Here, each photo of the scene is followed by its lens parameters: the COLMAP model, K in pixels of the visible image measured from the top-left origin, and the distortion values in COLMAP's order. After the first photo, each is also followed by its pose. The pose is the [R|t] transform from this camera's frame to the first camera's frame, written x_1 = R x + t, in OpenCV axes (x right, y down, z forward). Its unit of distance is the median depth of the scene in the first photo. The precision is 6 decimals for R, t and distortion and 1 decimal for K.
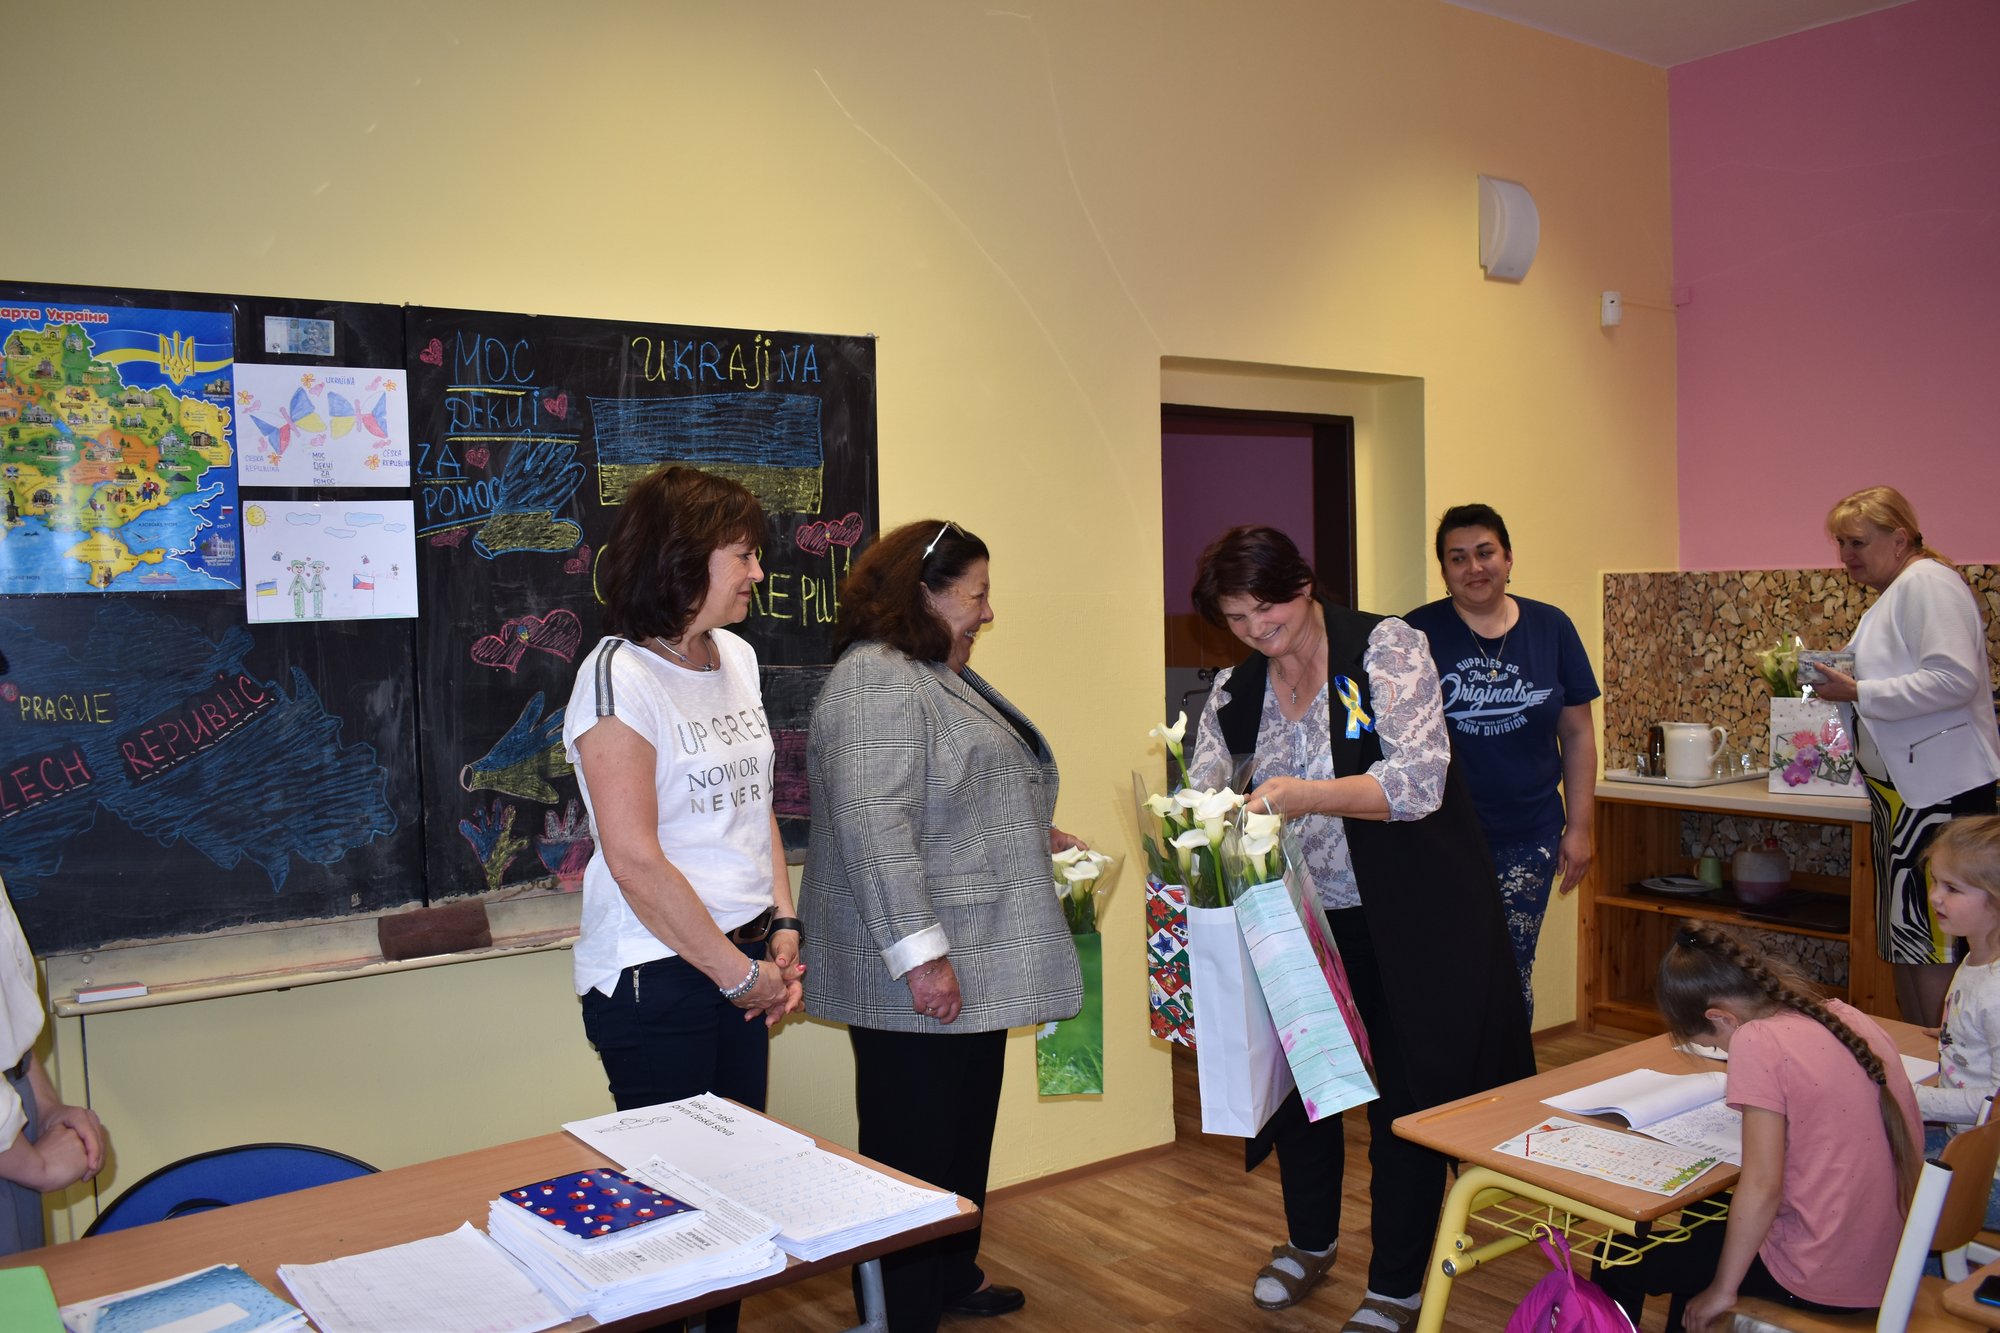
lens RADIAL K [[1690.2, 0, 1044.8], [0, 1690.2, 664.7], [0, 0, 1]] dist [-0.094478, 0.008247]
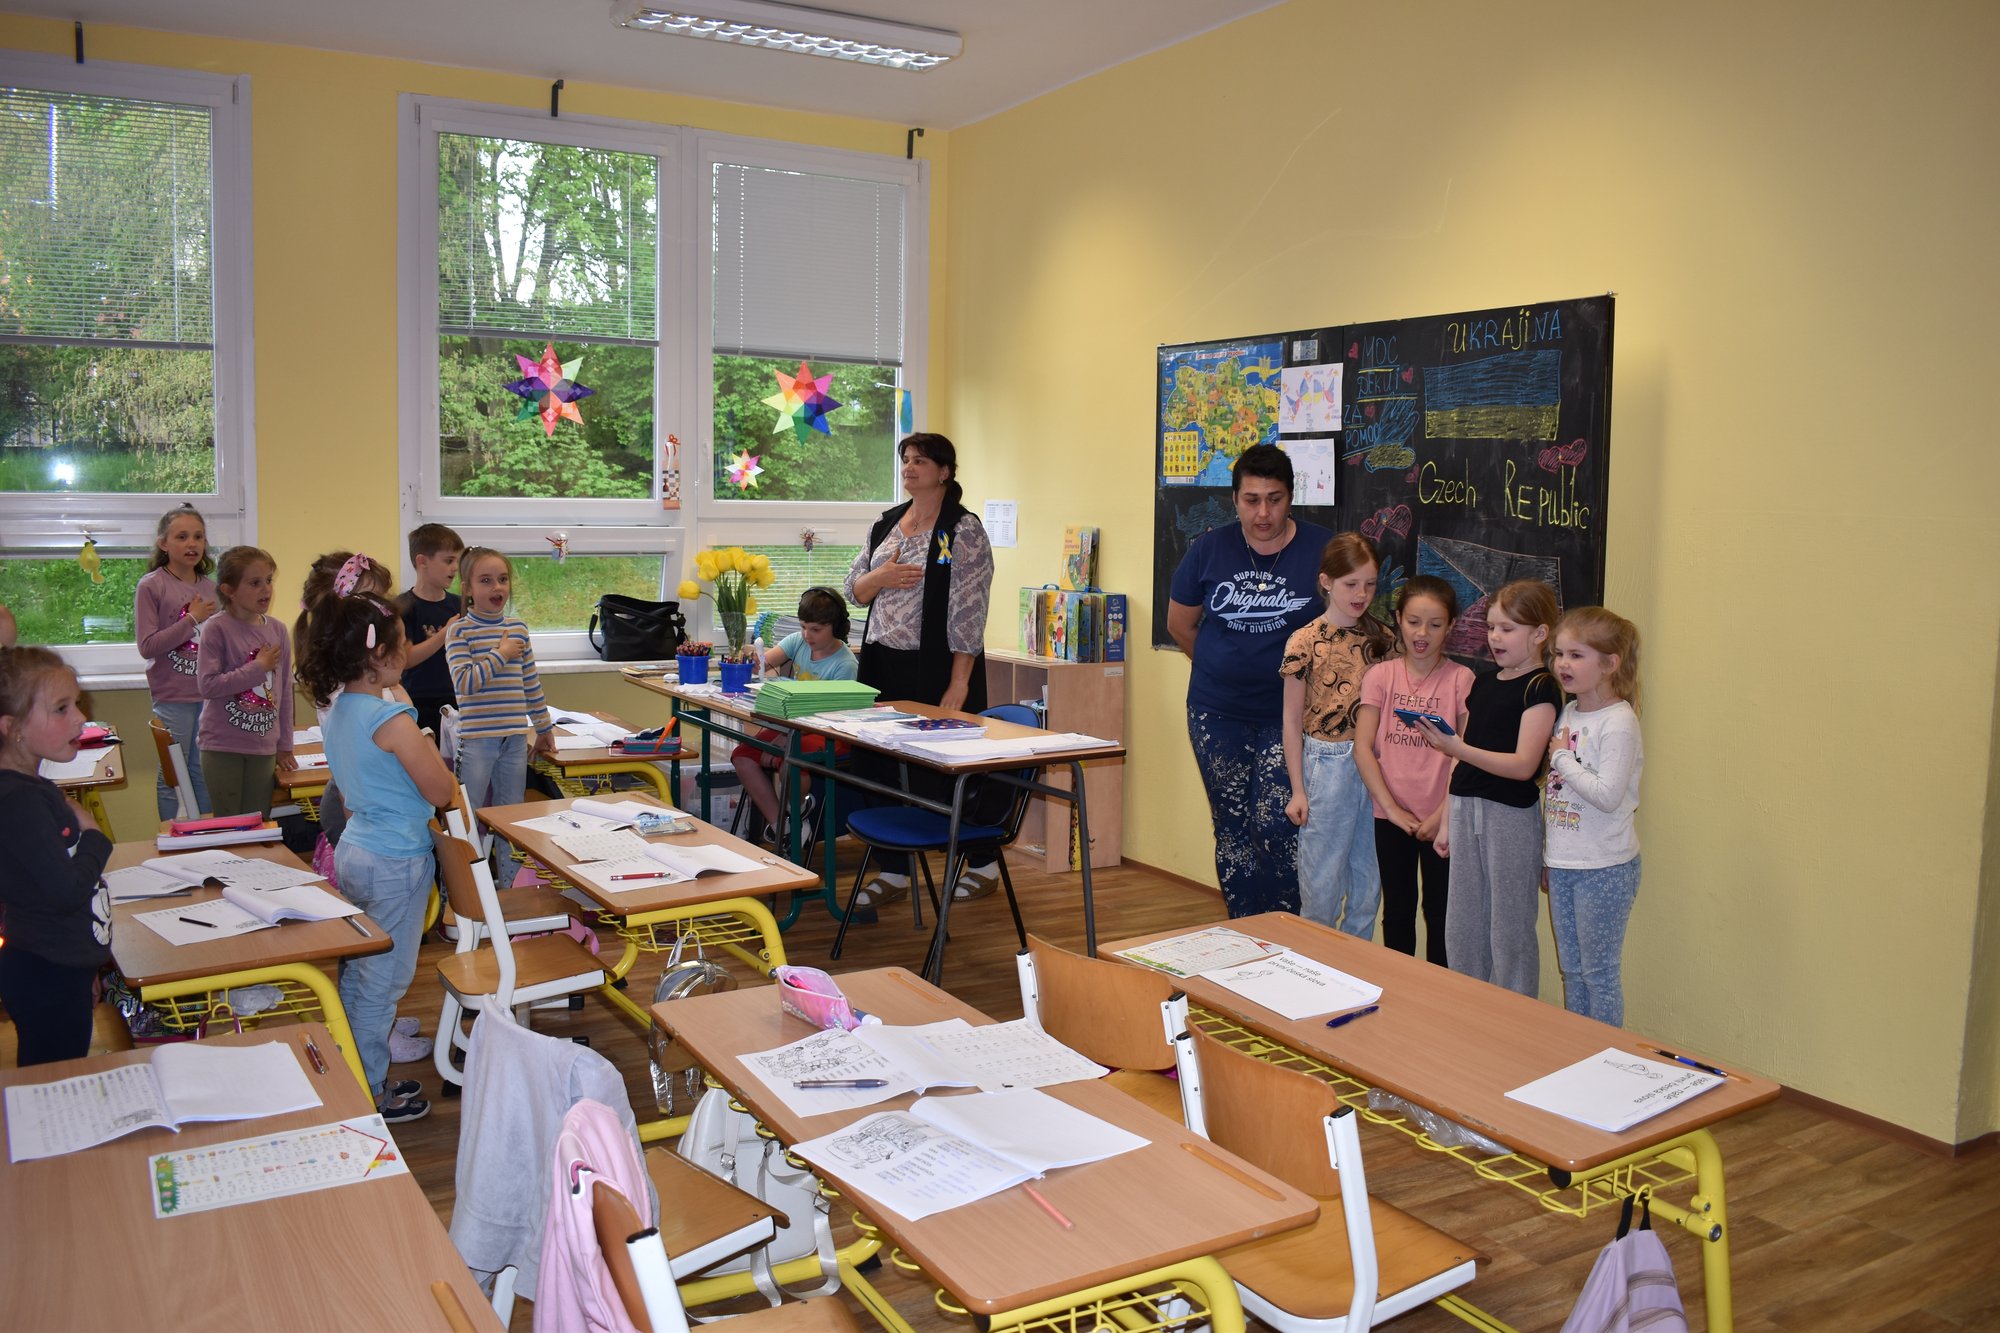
lens RADIAL K [[1616.8, 0, 1007.1], [0, 1616.8, 669.6], [0, 0, 1]] dist [-0.091832, 0.012604]
pose [[-0.110547, 0.126976, -0.985726, 1.200533], [-0.060242, 0.989126, 0.134169, -0.057019], [0.992044, 0.074214, -0.101695, 0.752915]]
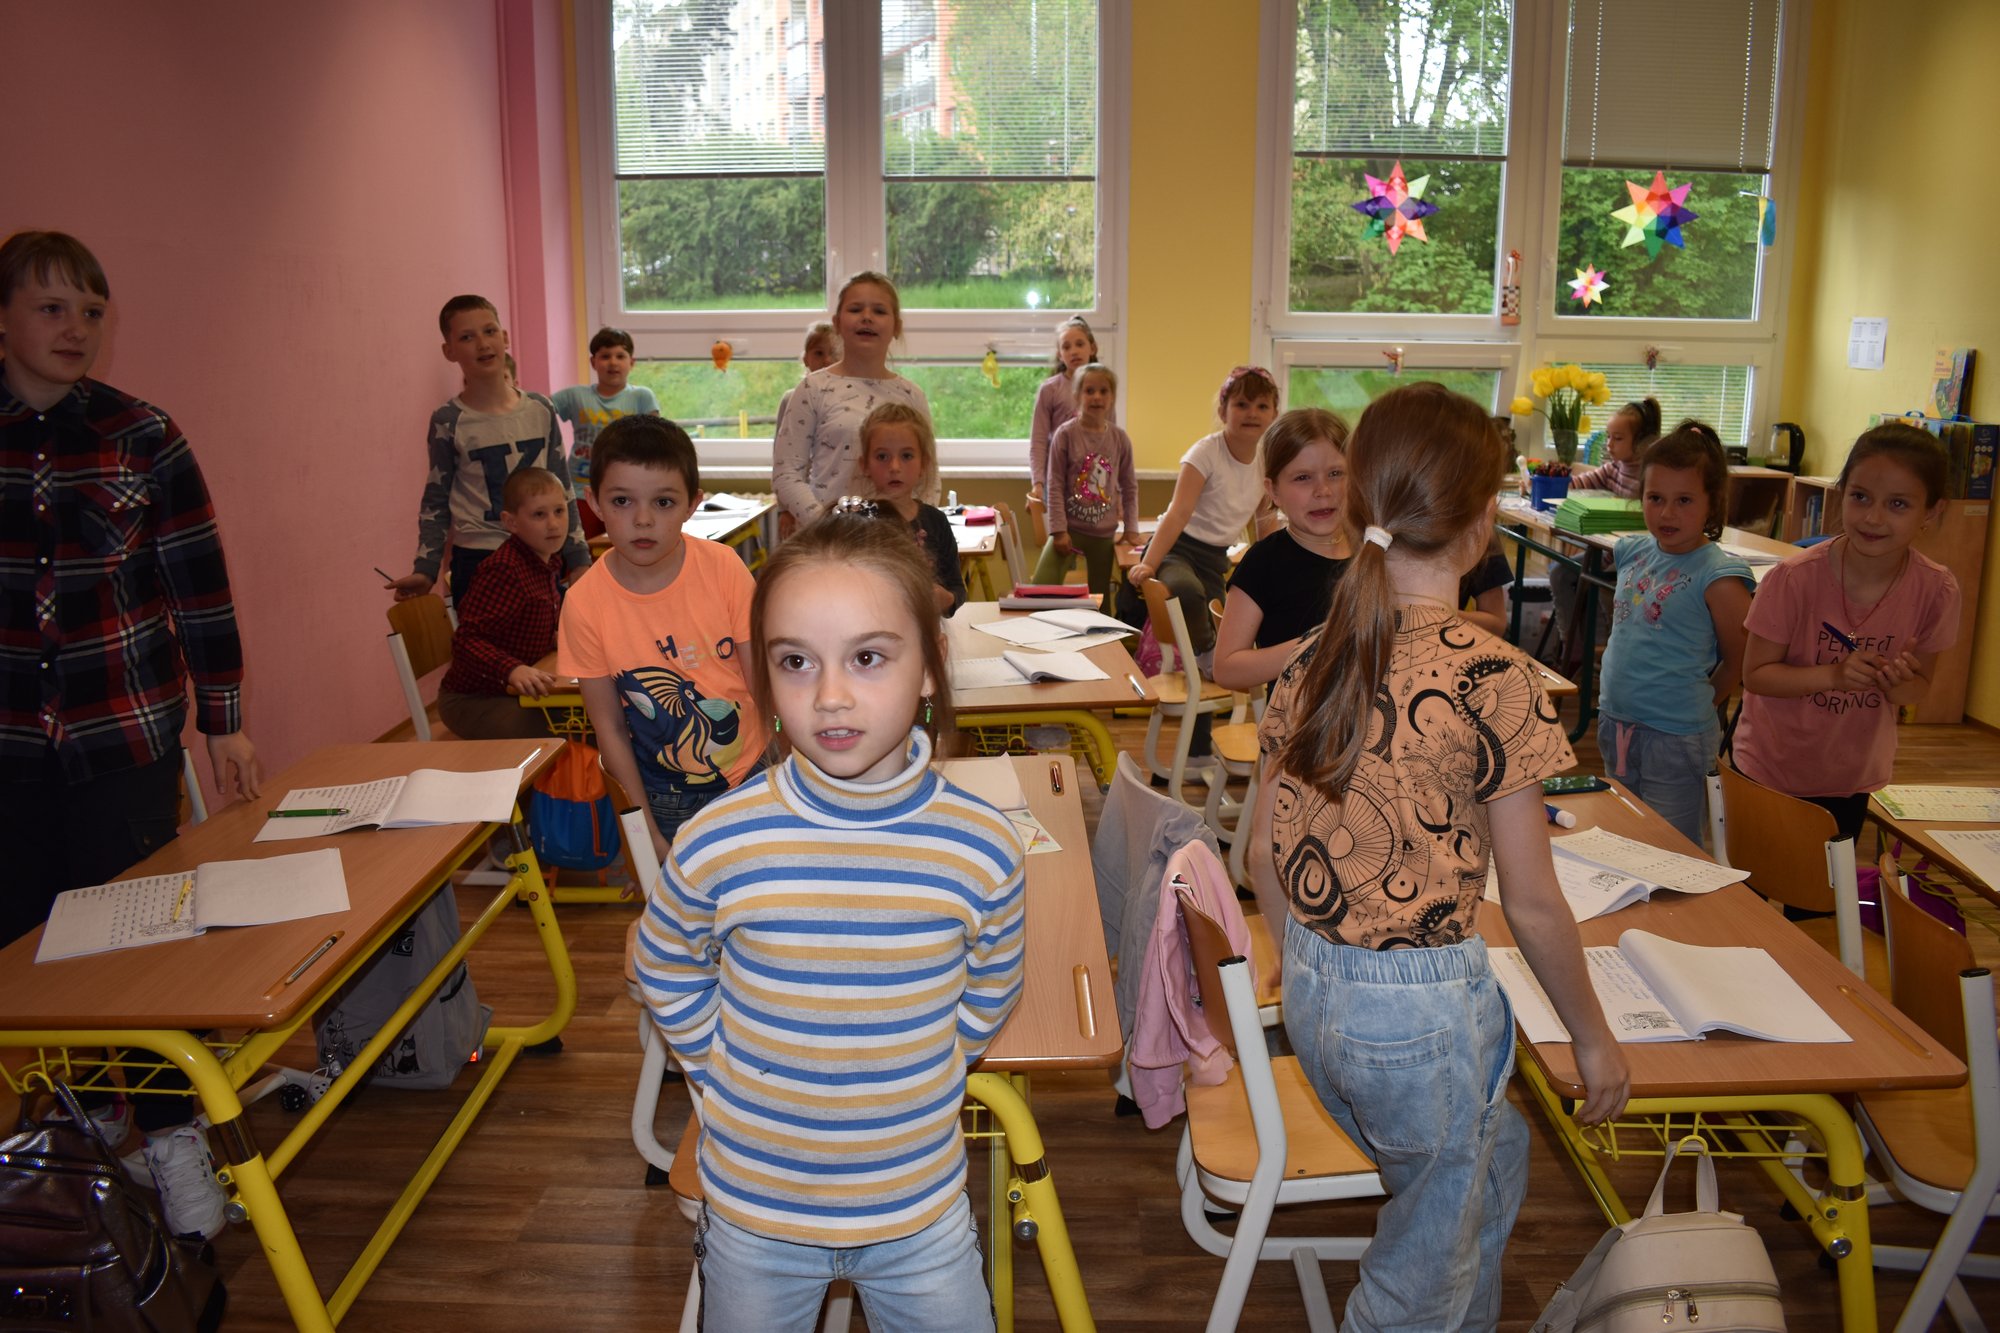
lens RADIAL K [[1558.7, 0, 1007.2], [0, 1558.7, 668.6], [0, 0, 1]] dist [-0.094056, 0.012214]
pose [[-0.616240, 0.200099, -0.761715, 1.194153], [-0.022216, 0.962383, 0.270787, -0.053725], [0.787245, 0.183792, -0.588613, 0.843280]]
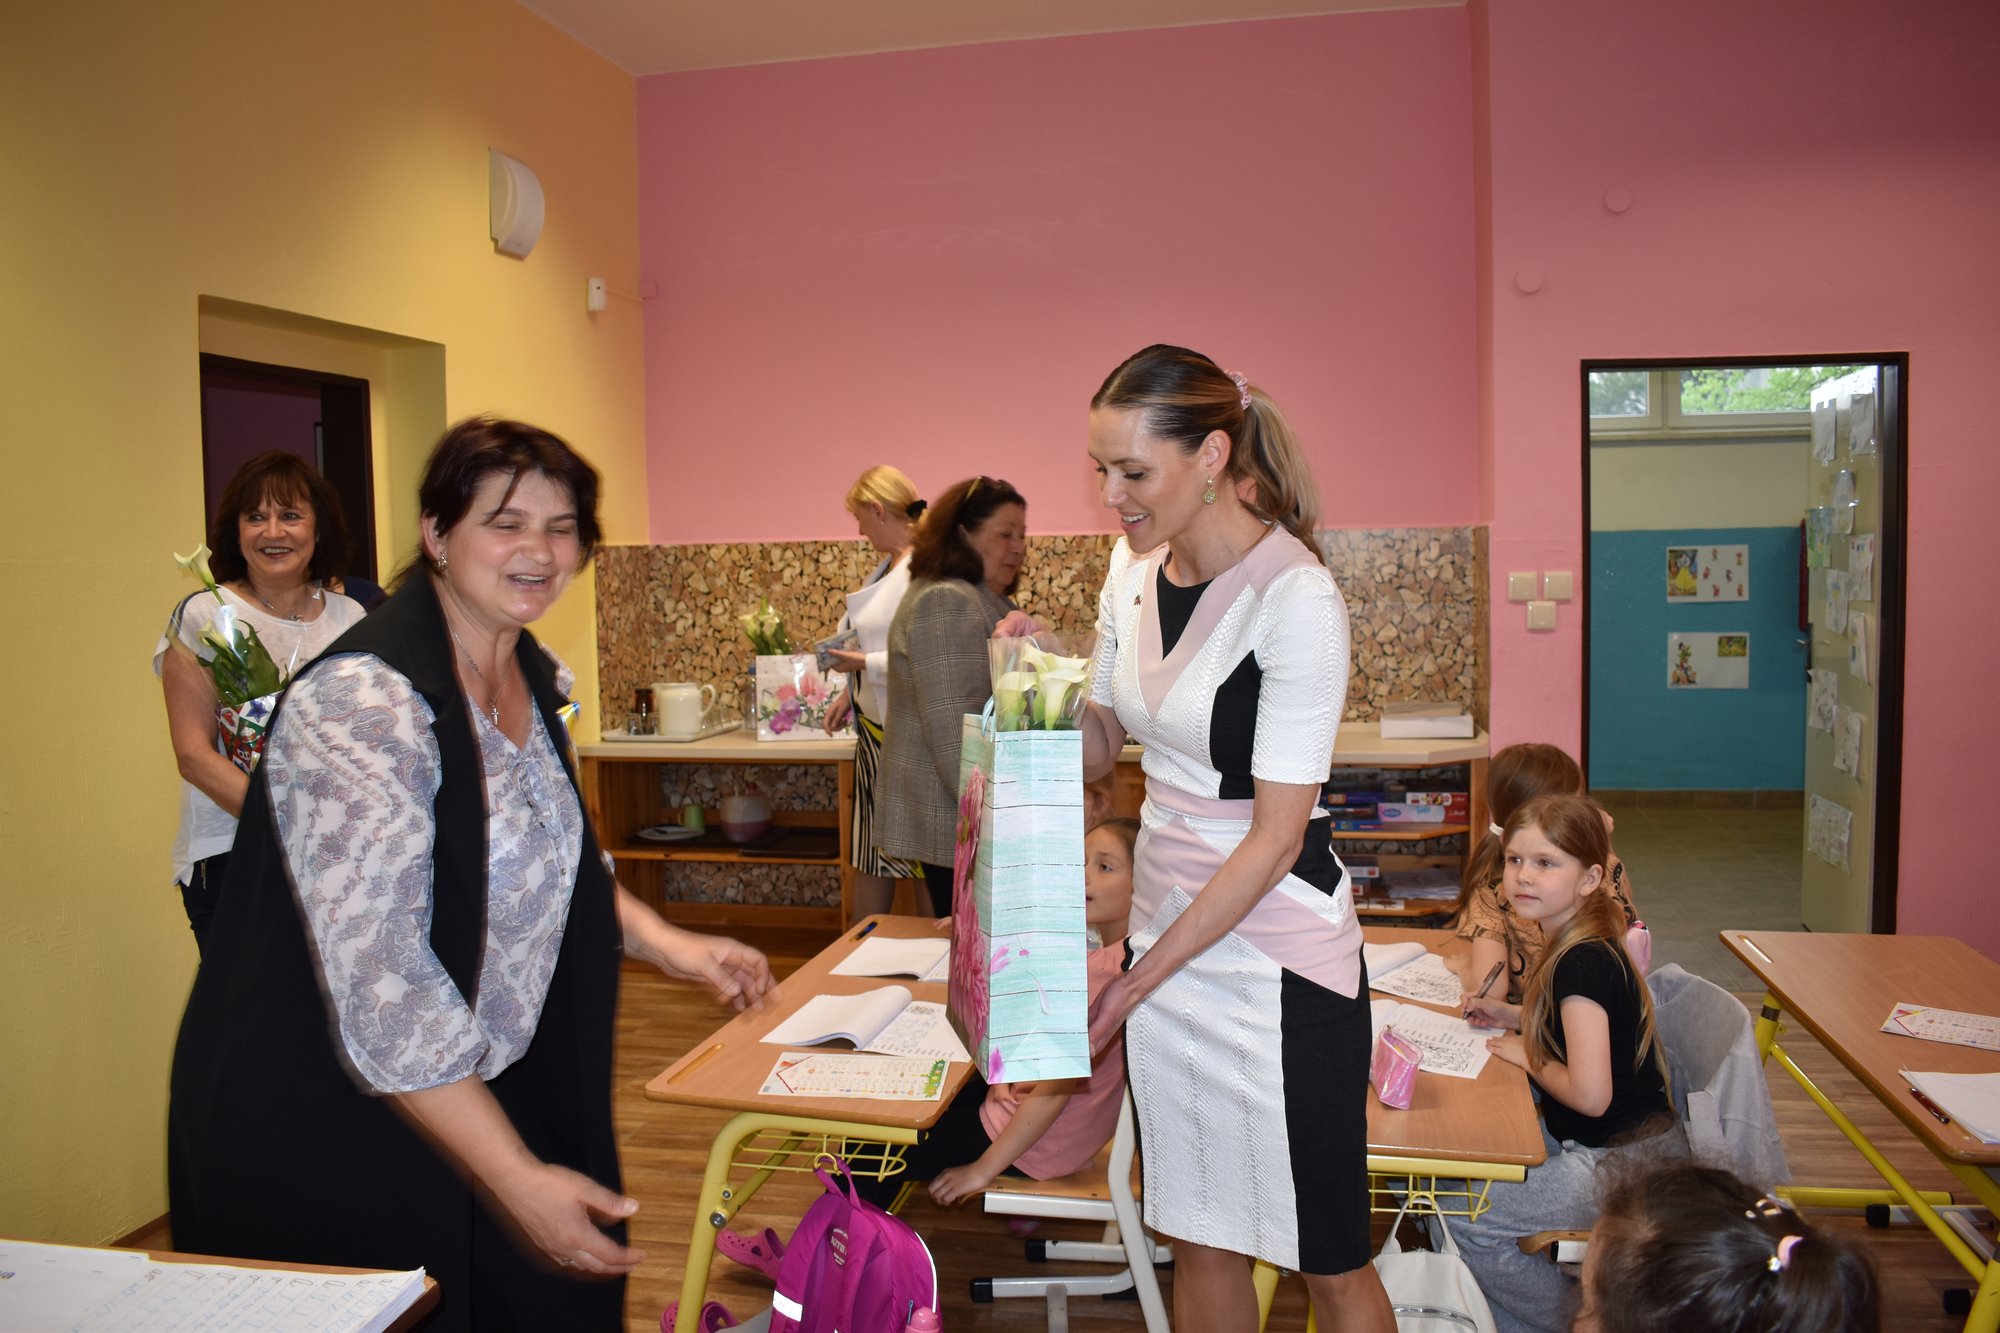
lens RADIAL K [[1562.1, 0, 1006.6], [0, 1562.1, 670.6], [0, 0, 1]] dist [-0.092825, 0.009114]
pose [[0.746878, -0.043202, 0.663557, -0.212850], [0.031927, 0.999066, 0.029111, 0.006680], [-0.664195, -0.000557, 0.747559, 0.164679]]
